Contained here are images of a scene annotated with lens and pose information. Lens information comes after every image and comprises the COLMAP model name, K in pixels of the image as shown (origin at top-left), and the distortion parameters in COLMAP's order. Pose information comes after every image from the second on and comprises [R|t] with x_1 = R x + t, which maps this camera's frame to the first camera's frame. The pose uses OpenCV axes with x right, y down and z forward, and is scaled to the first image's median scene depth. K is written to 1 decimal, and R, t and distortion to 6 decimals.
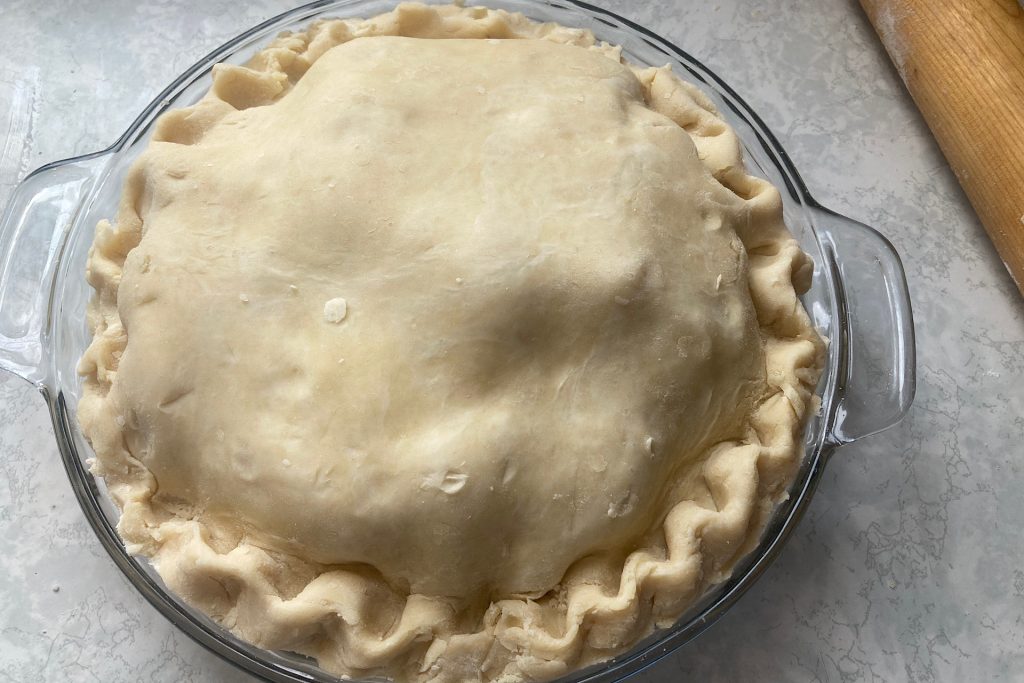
lens RADIAL K [[407.8, 0, 516.5], [0, 407.8, 316.3], [0, 0, 1]] dist [0.000113, 0.000375]
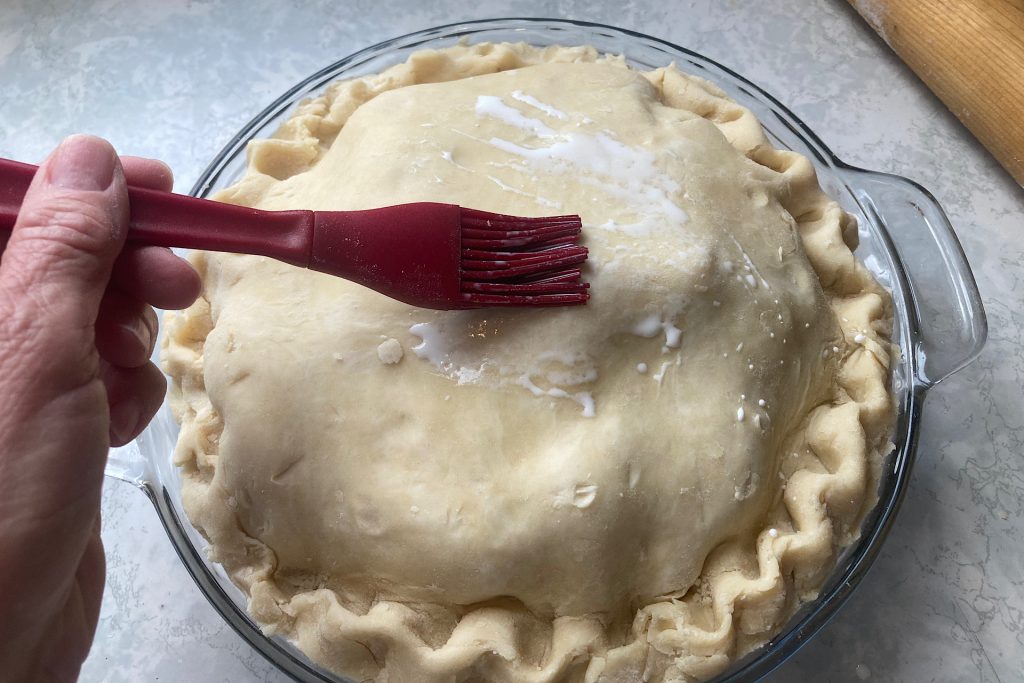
lens RADIAL K [[407.8, 0, 516.5], [0, 407.8, 316.3], [0, 0, 1]] dist [0.000113, 0.000375]
pose [[0.981481, -0.190769, 0.017412, -0.197103], [0.191355, 0.980584, -0.042886, -0.012435], [-0.008892, 0.045423, 0.998928, -0.020271]]
